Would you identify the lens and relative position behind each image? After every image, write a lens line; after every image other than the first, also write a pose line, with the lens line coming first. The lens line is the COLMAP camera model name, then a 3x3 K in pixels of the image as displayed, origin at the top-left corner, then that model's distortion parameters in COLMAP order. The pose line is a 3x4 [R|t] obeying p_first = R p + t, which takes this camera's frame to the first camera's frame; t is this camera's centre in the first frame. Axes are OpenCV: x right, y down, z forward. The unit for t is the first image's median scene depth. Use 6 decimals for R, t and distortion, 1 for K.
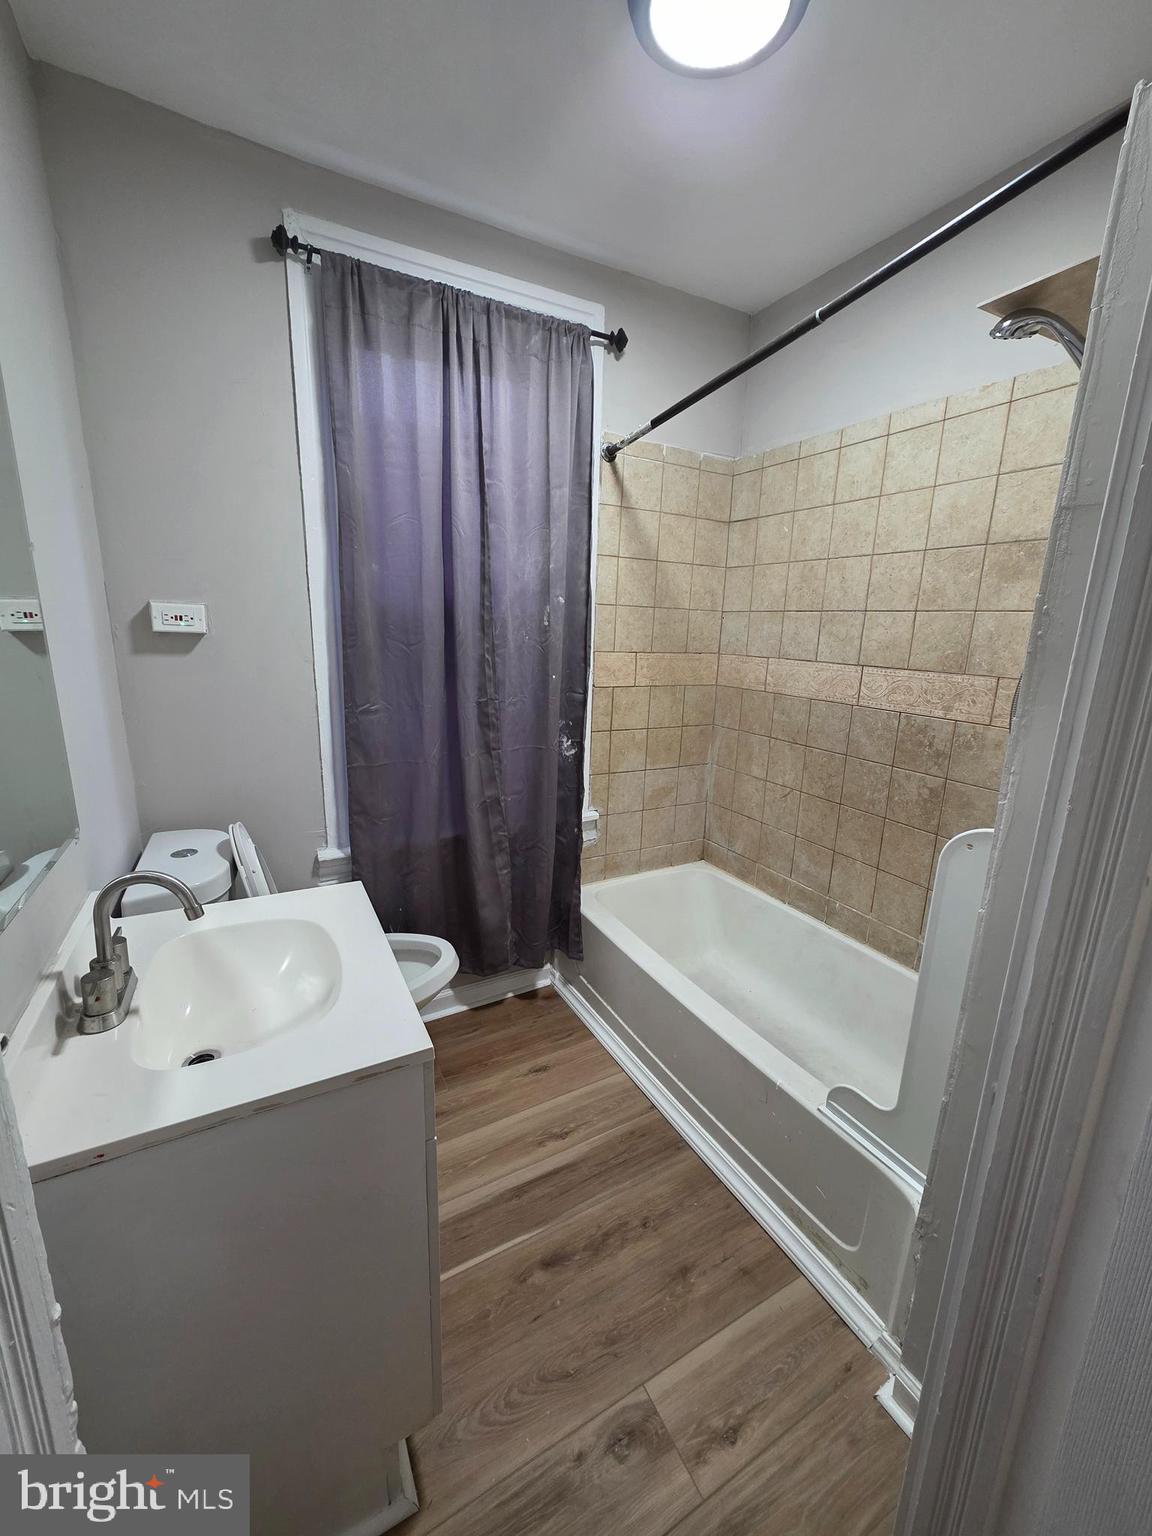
lens RADIAL K [[612.5, 0, 581.4], [0, 612.5, 761.4], [0, 0, 1]] dist [0.001617, 0.000015]
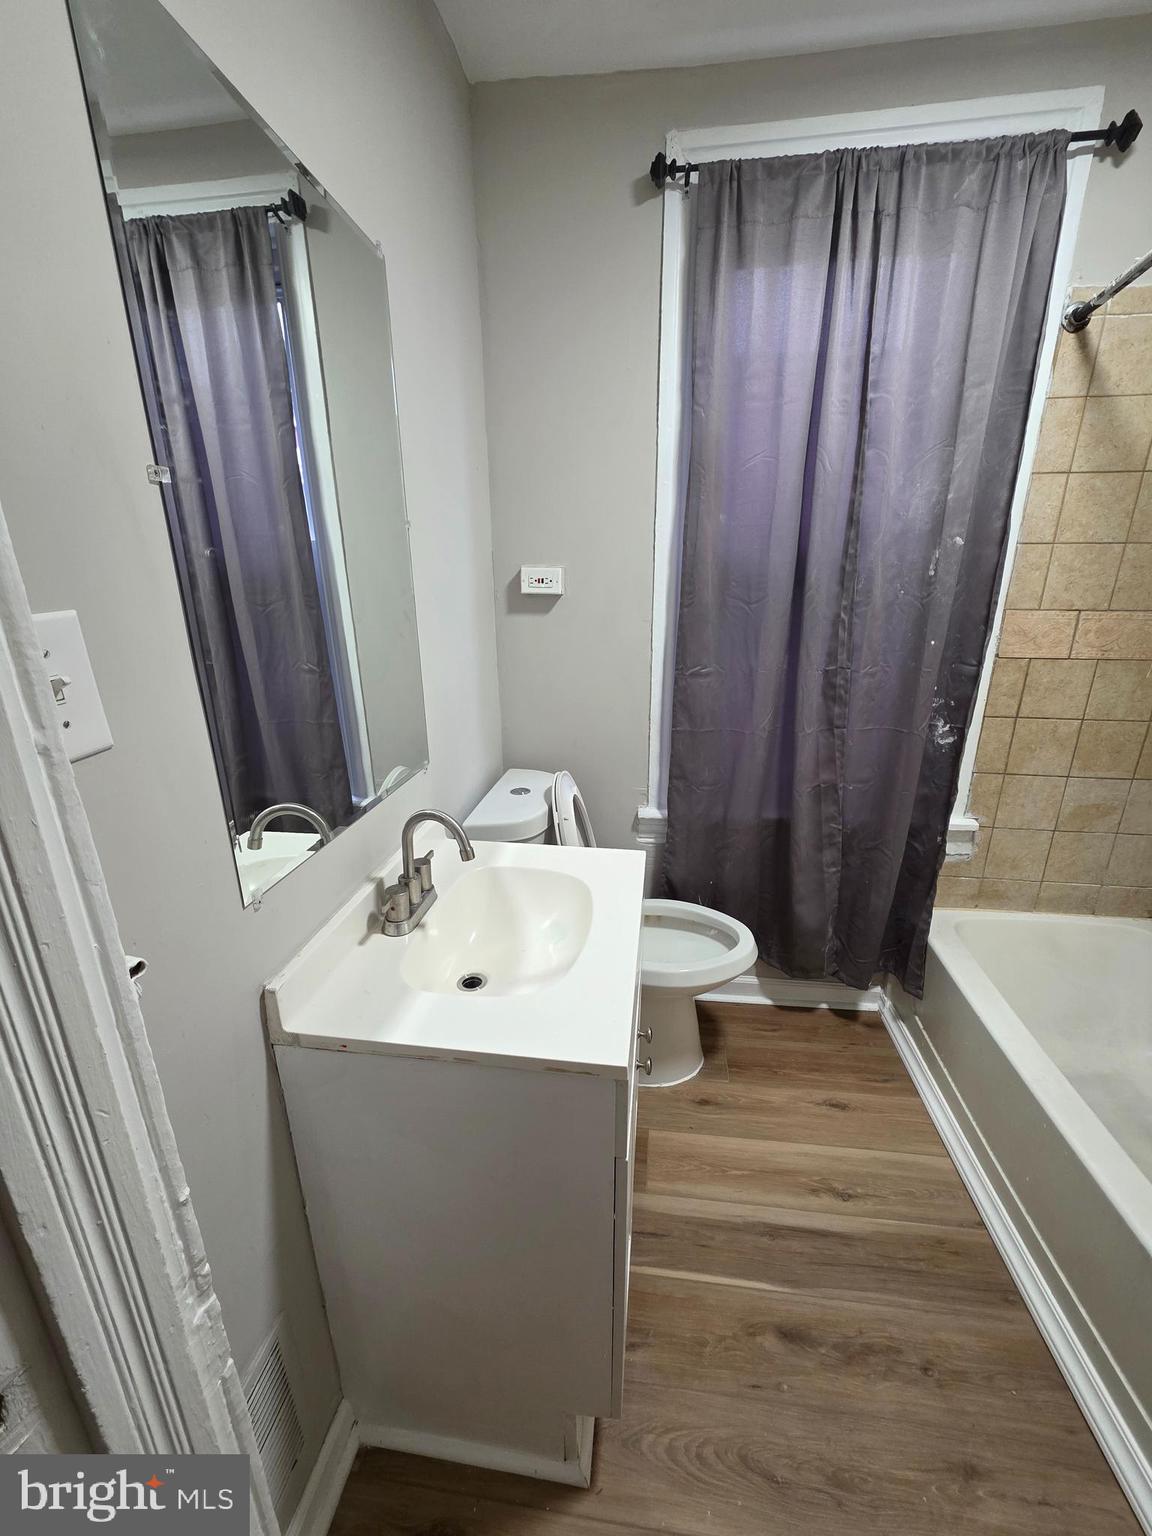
lens RADIAL K [[612.5, 0, 576.9], [0, 612.5, 761.9], [0, 0, 1]] dist [0.001617, 0.000015]
pose [[0.807533, 0.140878, -0.572751, 0.062253], [-0.100266, 0.989711, 0.102069, -0.023607], [0.581238, -0.024997, 0.813350, 0.104992]]
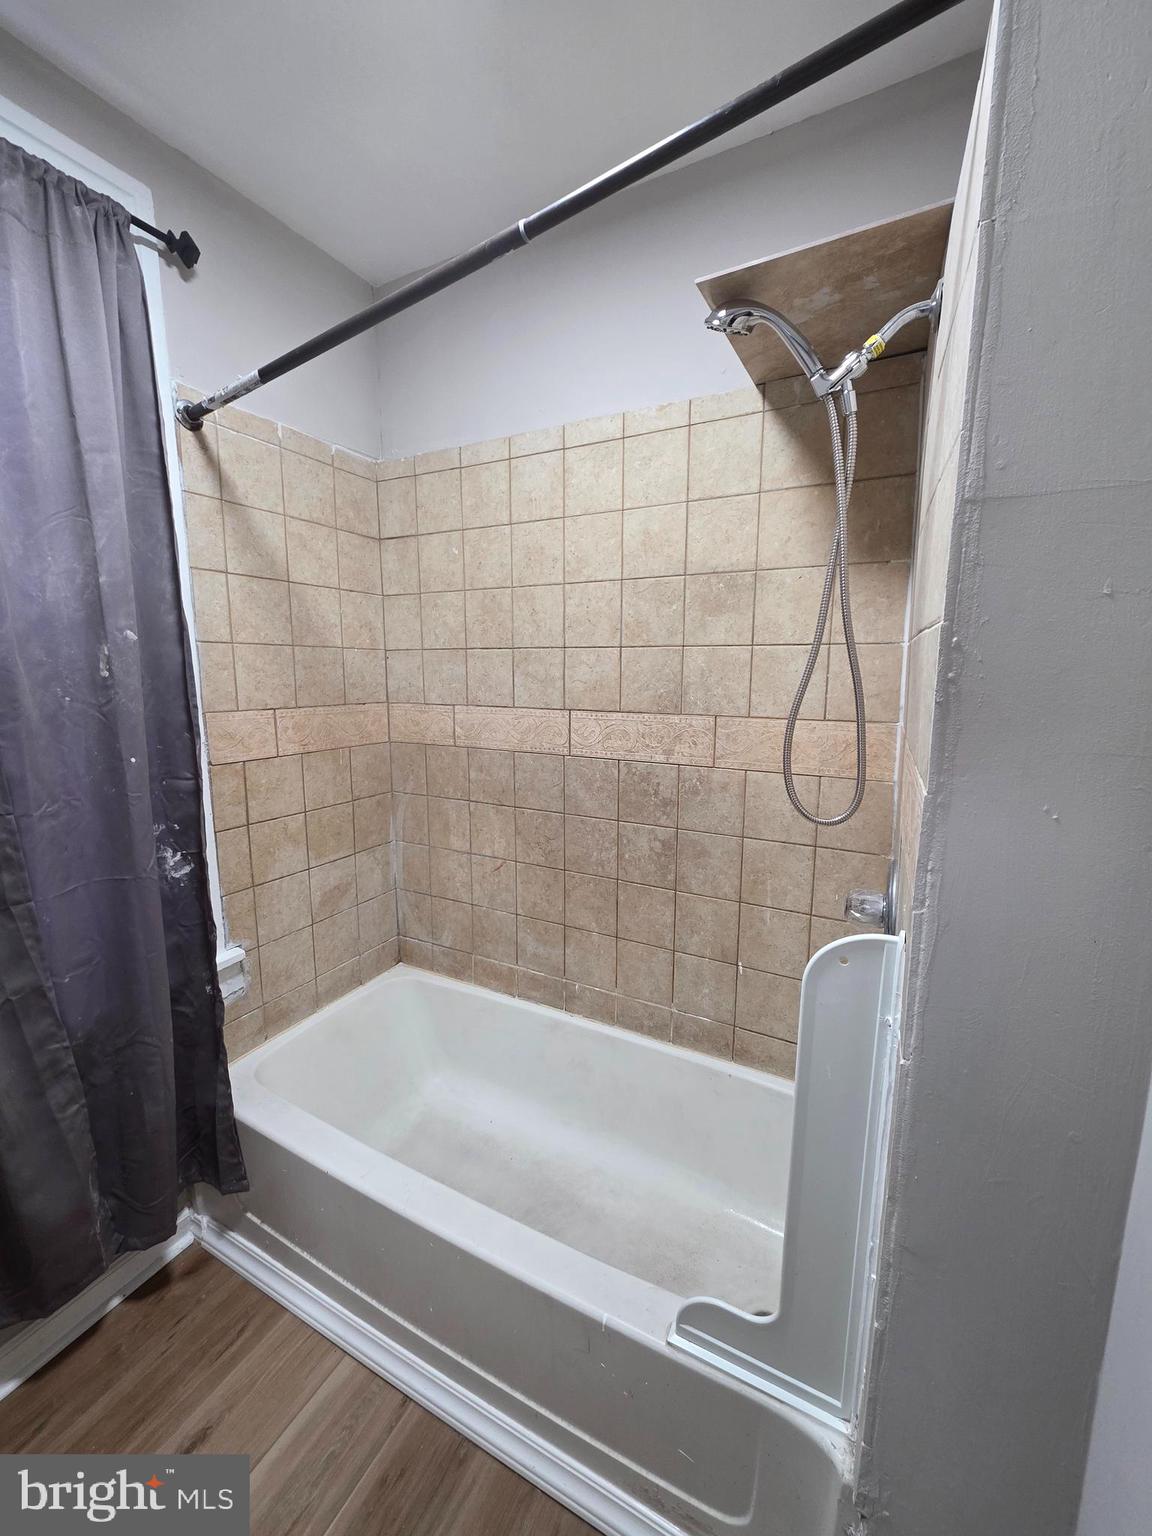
lens RADIAL K [[612.5, 0, 583.7], [0, 612.5, 764.3], [0, 0, 1]] dist [0.001617, 0.000015]
pose [[0.834386, -0.114474, 0.539162, -0.000216], [0.143118, 0.989640, -0.011365, -0.068019], [-0.532275, 0.086646, 0.842126, 0.270406]]
